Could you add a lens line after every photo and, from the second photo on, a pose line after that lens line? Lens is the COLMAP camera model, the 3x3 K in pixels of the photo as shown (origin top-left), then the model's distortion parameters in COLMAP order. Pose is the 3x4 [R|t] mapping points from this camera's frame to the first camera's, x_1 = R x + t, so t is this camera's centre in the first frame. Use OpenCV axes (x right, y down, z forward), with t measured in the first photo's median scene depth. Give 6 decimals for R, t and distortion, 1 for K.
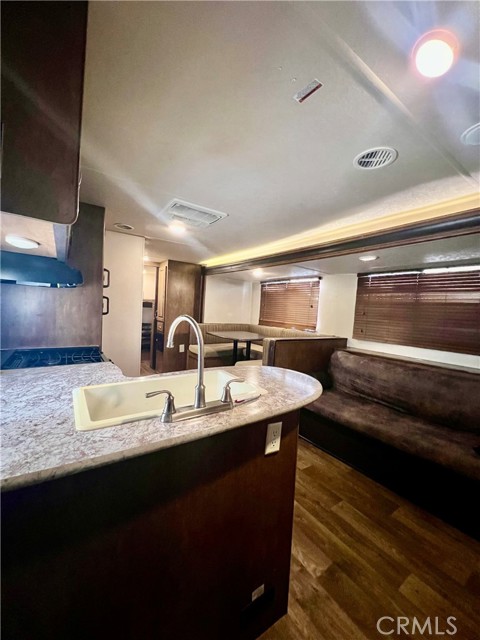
lens RADIAL K [[257.2, 0, 240.8], [0, 257.2, 319.0], [0, 0, 1]] dist [-0.005187, 0.001088]
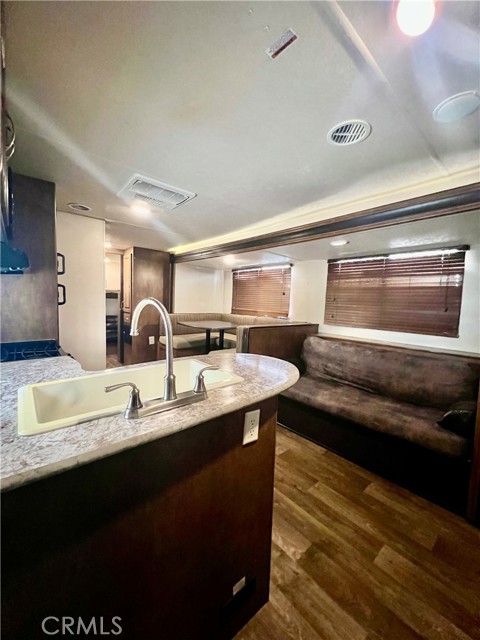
lens RADIAL K [[257.2, 0, 241.0], [0, 257.2, 319.2], [0, 0, 1]] dist [-0.005187, 0.001088]
pose [[0.993735, -0.027313, 0.108377, -0.001079], [0.023199, 0.998968, 0.039038, 0.014372], [-0.109332, -0.036279, 0.993343, 0.038133]]
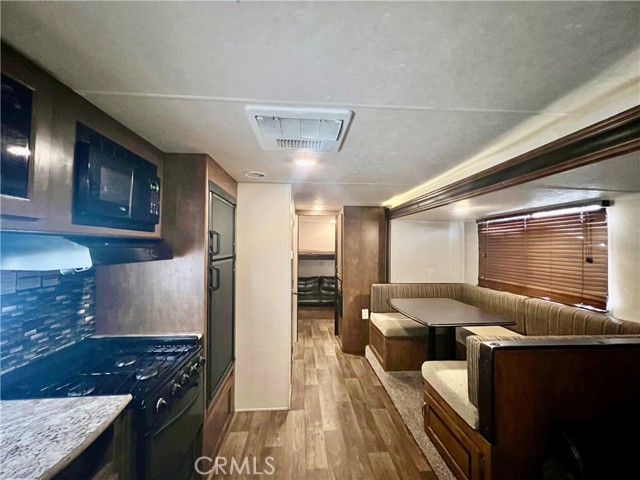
lens RADIAL K [[257.2, 0, 318.3], [0, 257.2, 240.2], [0, 0, 1]] dist [-0.005187, 0.001088]
pose [[0.857587, -0.062003, -0.510589, 0.144380], [0.018870, 0.995832, -0.089233, -0.098101], [0.513993, 0.066890, 0.855182, 0.535703]]
